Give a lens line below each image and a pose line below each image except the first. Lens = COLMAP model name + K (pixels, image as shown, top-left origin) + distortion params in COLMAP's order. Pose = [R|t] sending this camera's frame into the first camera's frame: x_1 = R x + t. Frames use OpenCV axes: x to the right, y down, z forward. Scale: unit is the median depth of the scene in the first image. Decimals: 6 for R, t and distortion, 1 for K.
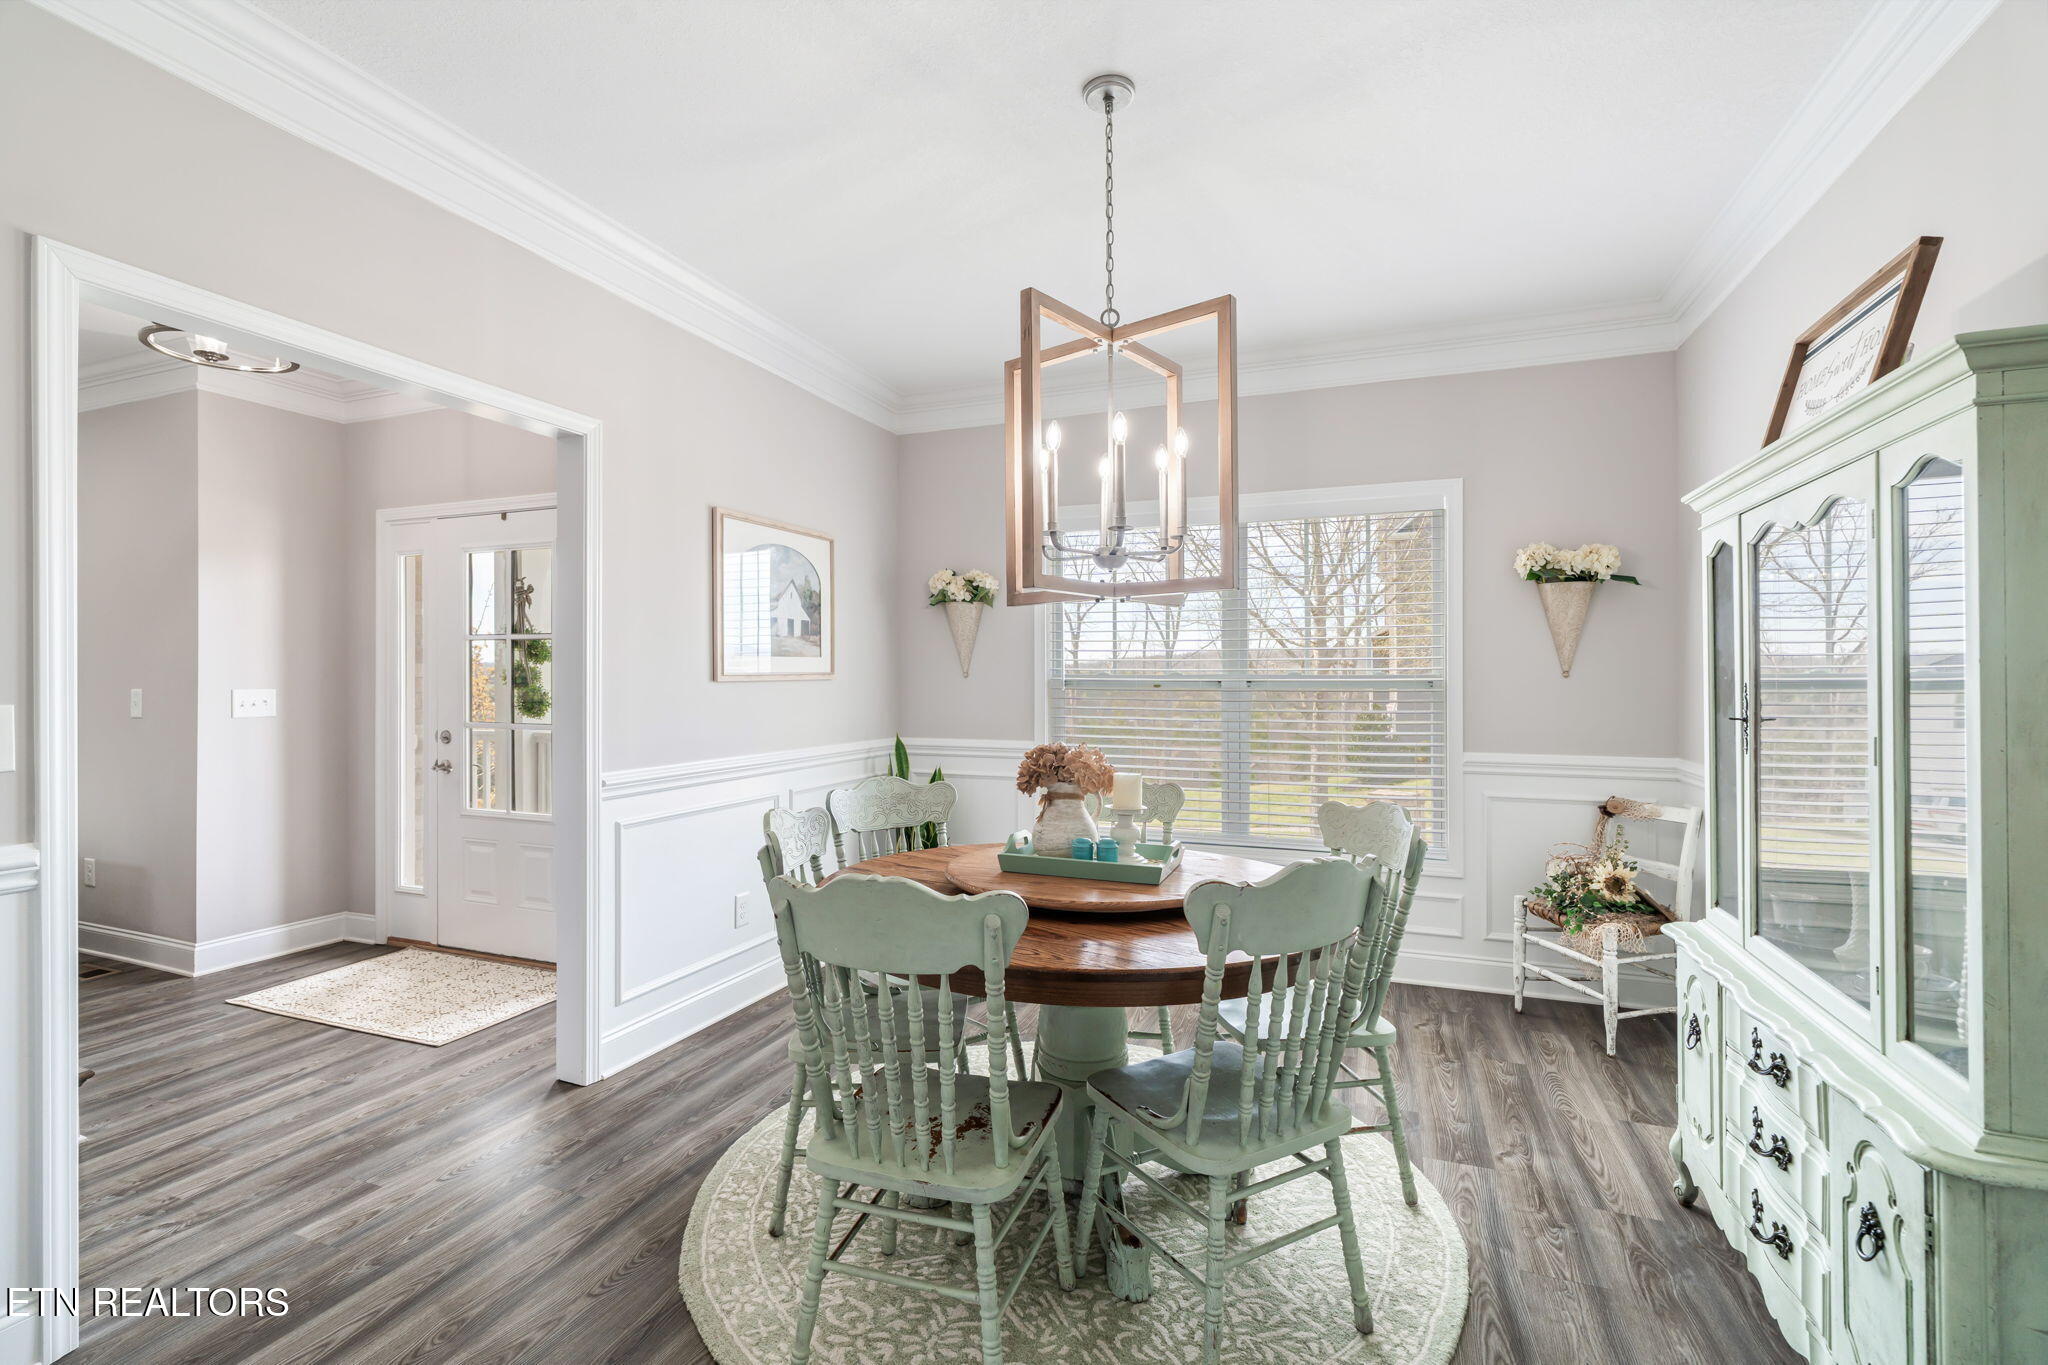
lens RADIAL K [[919.3, 0, 1013.4], [0, 919.3, 677.9], [0, 0, 1]] dist [-0.003292, 0.000138]
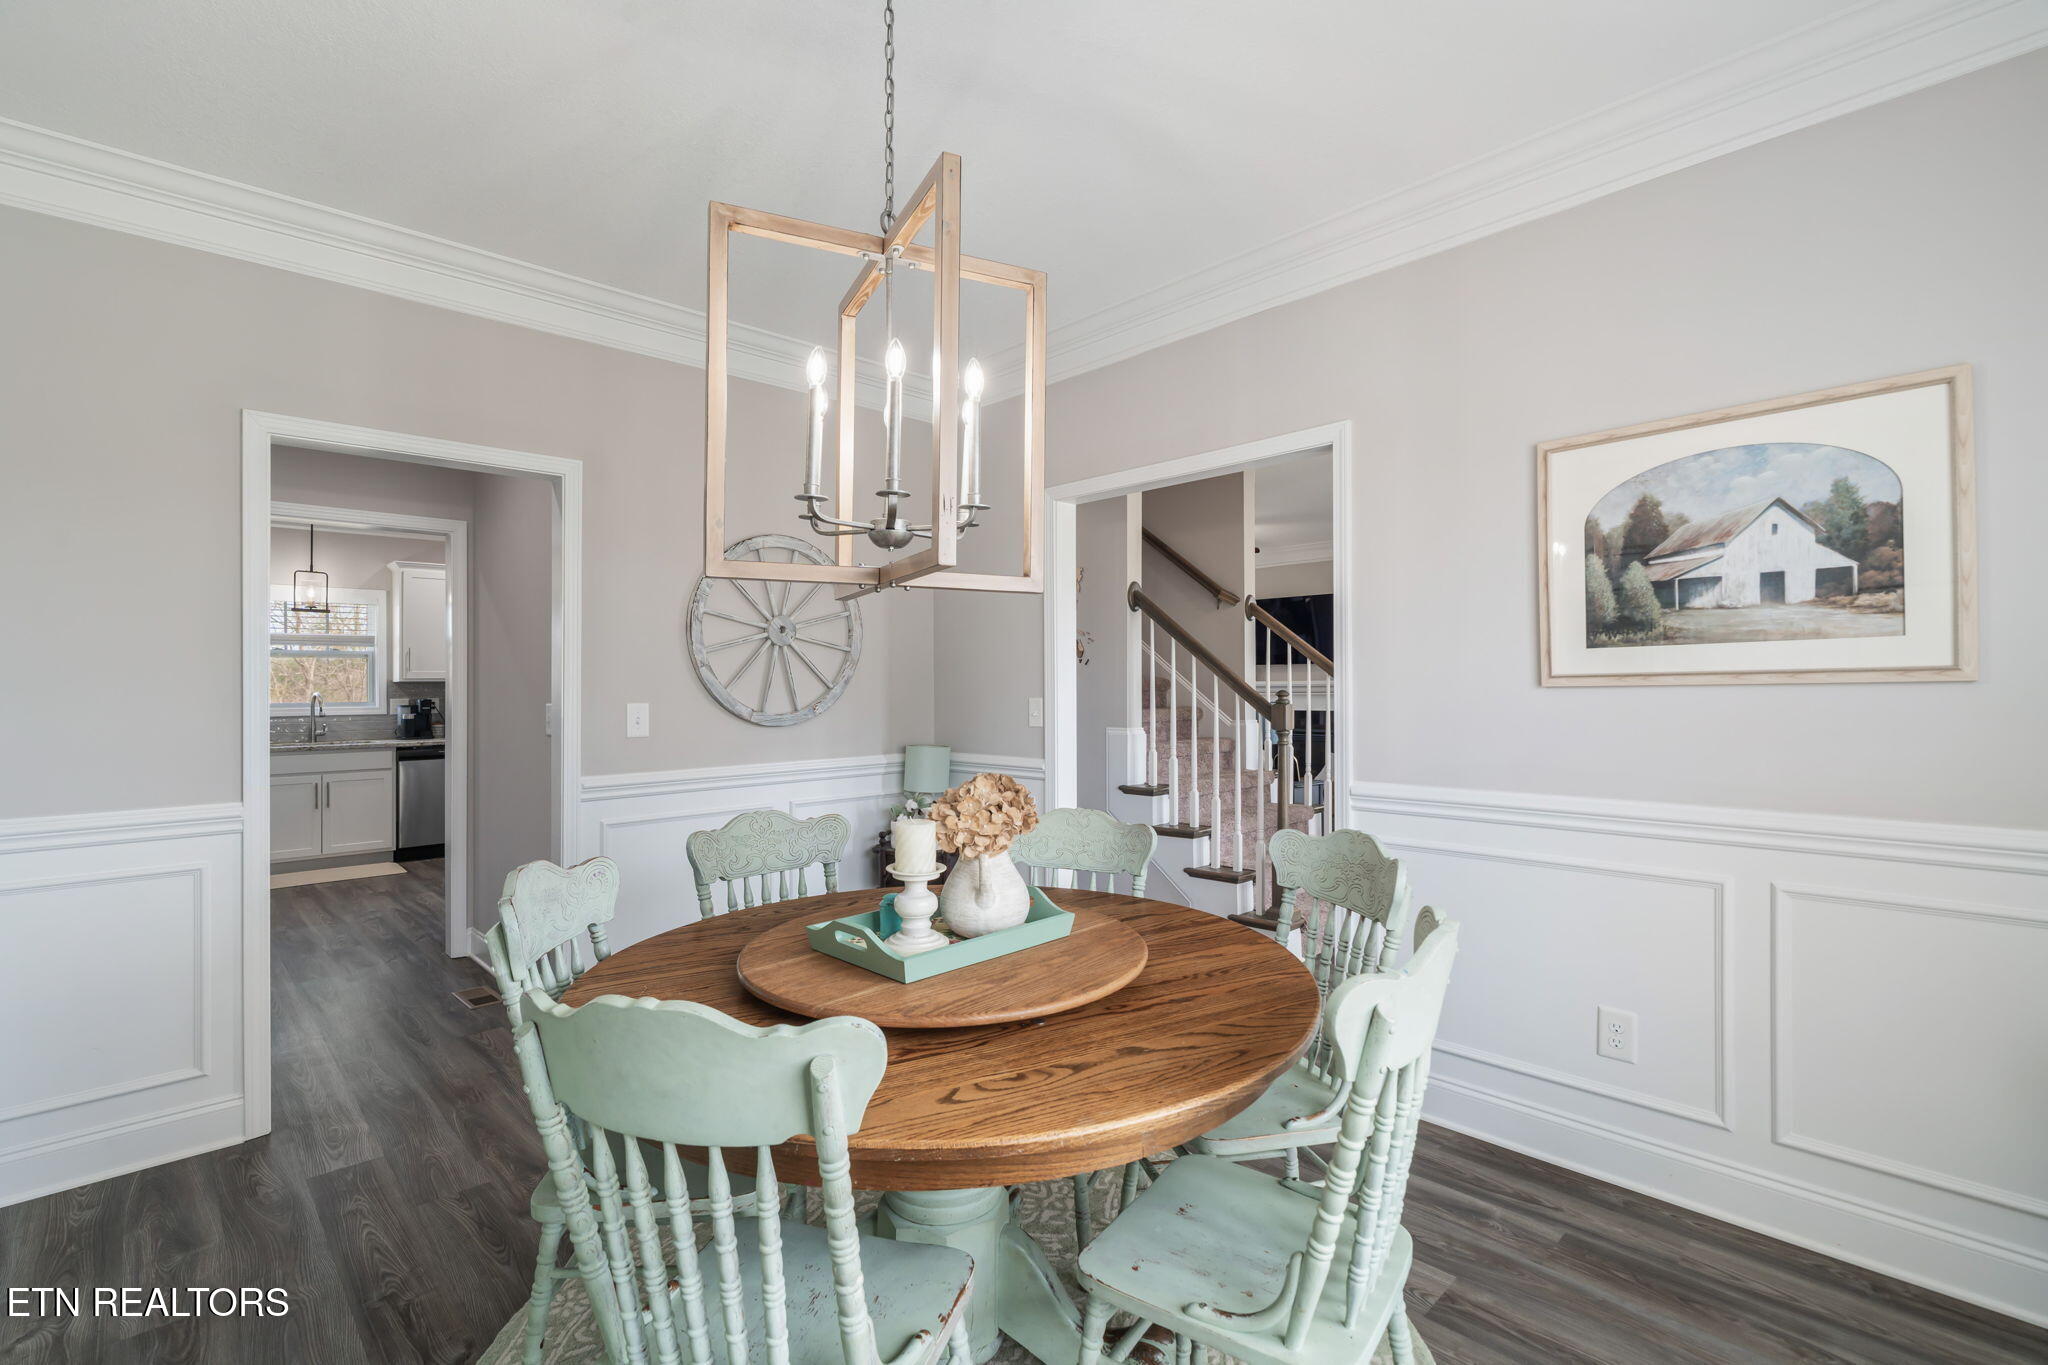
lens RADIAL K [[919.3, 0, 1013.4], [0, 919.3, 677.9], [0, 0, 1]] dist [-0.003292, 0.000138]
pose [[-0.405743, 0.000948, -0.913987, 0.428395], [0.006389, 0.999978, -0.001799, -0.002695], [0.913965, -0.006569, -0.405740, 0.790856]]
